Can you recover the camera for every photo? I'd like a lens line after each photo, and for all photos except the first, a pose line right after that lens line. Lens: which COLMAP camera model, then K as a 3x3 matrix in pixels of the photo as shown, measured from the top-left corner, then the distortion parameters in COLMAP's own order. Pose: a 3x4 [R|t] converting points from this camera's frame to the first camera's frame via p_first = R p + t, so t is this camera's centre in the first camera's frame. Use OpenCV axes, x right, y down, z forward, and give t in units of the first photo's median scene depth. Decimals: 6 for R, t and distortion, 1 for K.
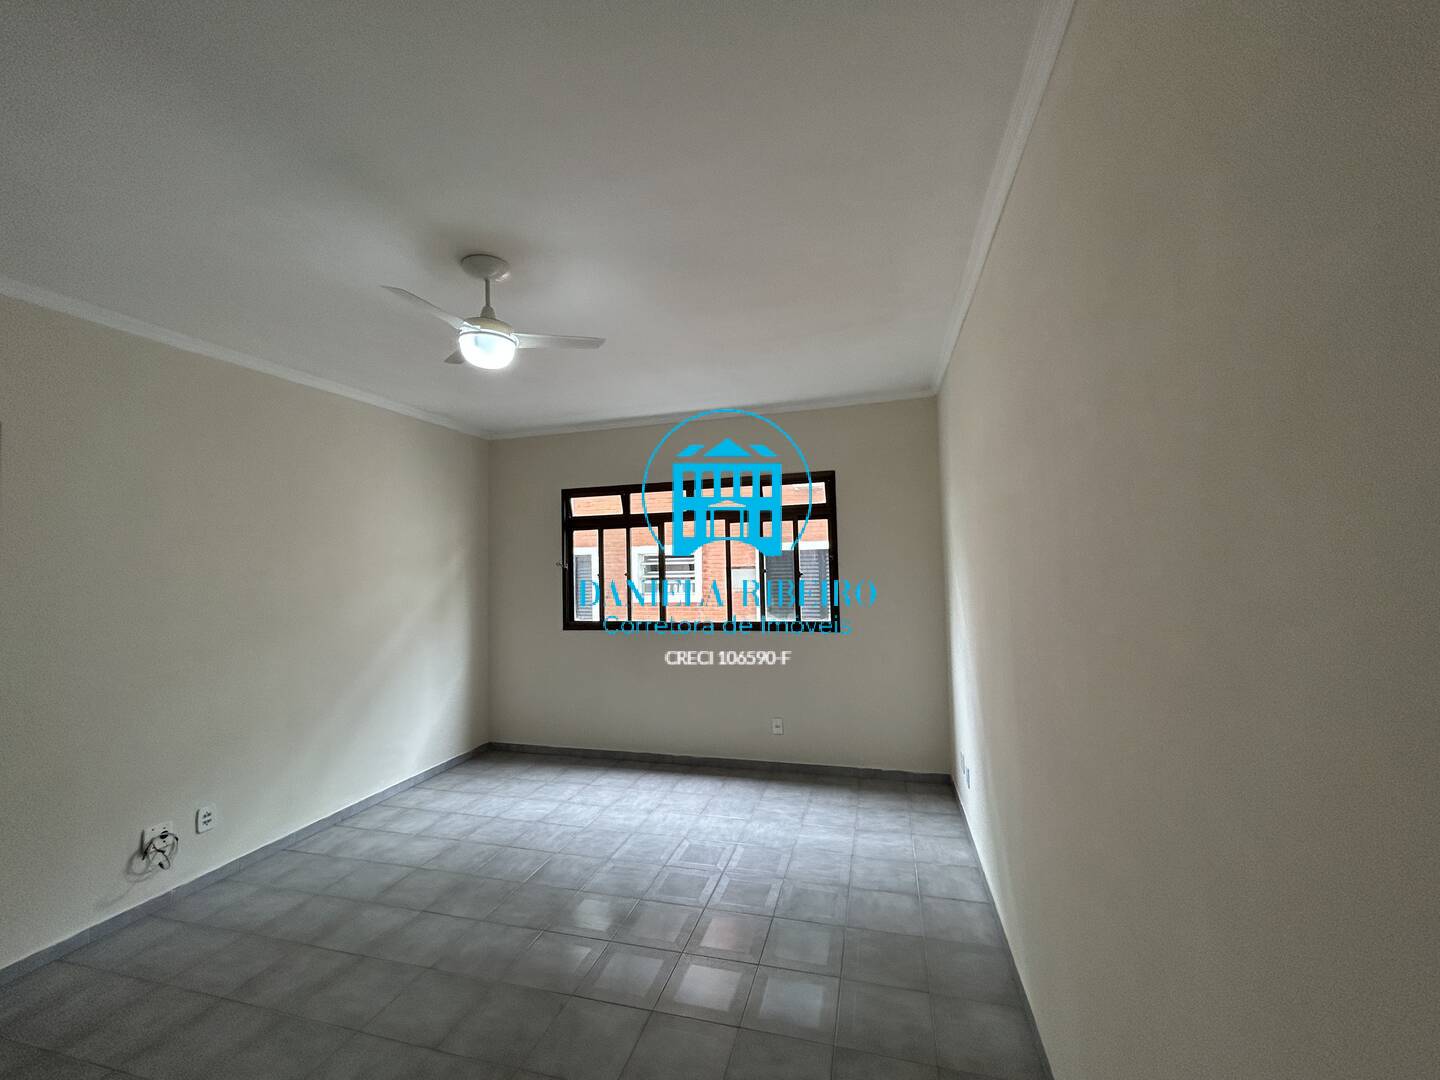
lens RADIAL K [[586.4, 0, 720.7], [0, 586.4, 531.6], [0, 0, 1]] dist [0.000313, 0.001122]
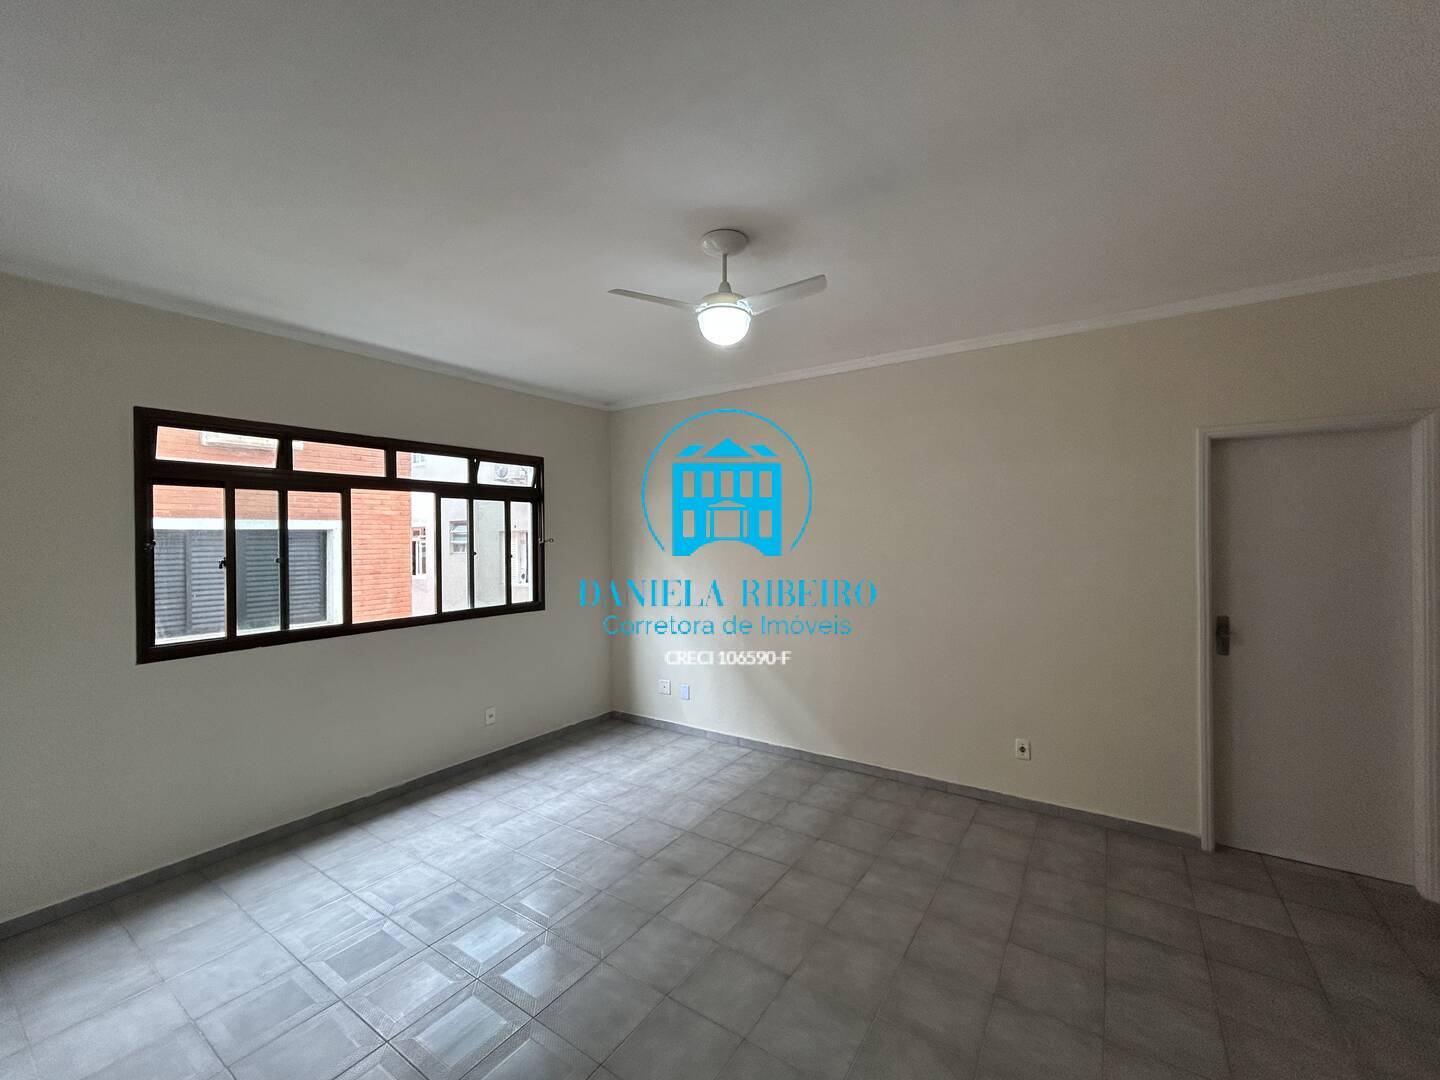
lens RADIAL K [[586.4, 0, 722.3], [0, 586.4, 535.9], [0, 0, 1]] dist [0.000313, 0.001122]
pose [[0.317780, 0.022762, 0.947891, -0.745393], [-0.048452, 0.998796, -0.007741, 0.030474], [-0.946926, -0.043467, 0.318500, 0.376085]]
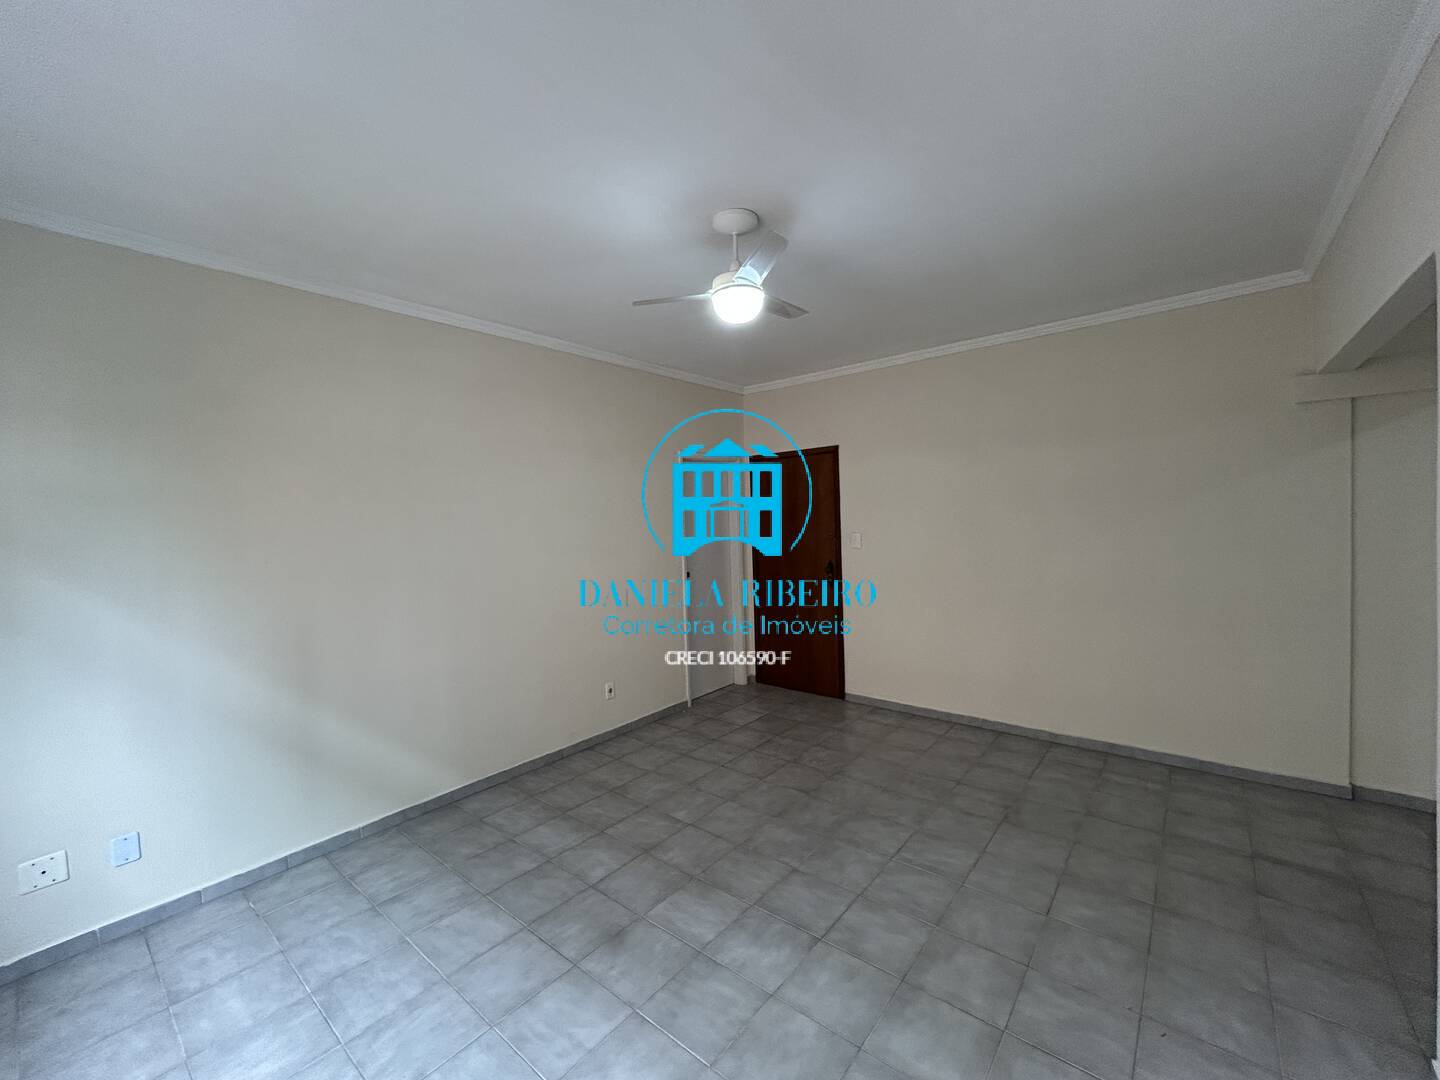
lens RADIAL K [[586.4, 0, 718.0], [0, 586.4, 538.9], [0, 0, 1]] dist [0.000313, 0.001122]
pose [[-0.910995, 0.037167, 0.410740, -0.426926], [0.031766, 0.999296, -0.019968, 0.063860], [-0.411193, -0.005143, -0.911534, 1.085450]]
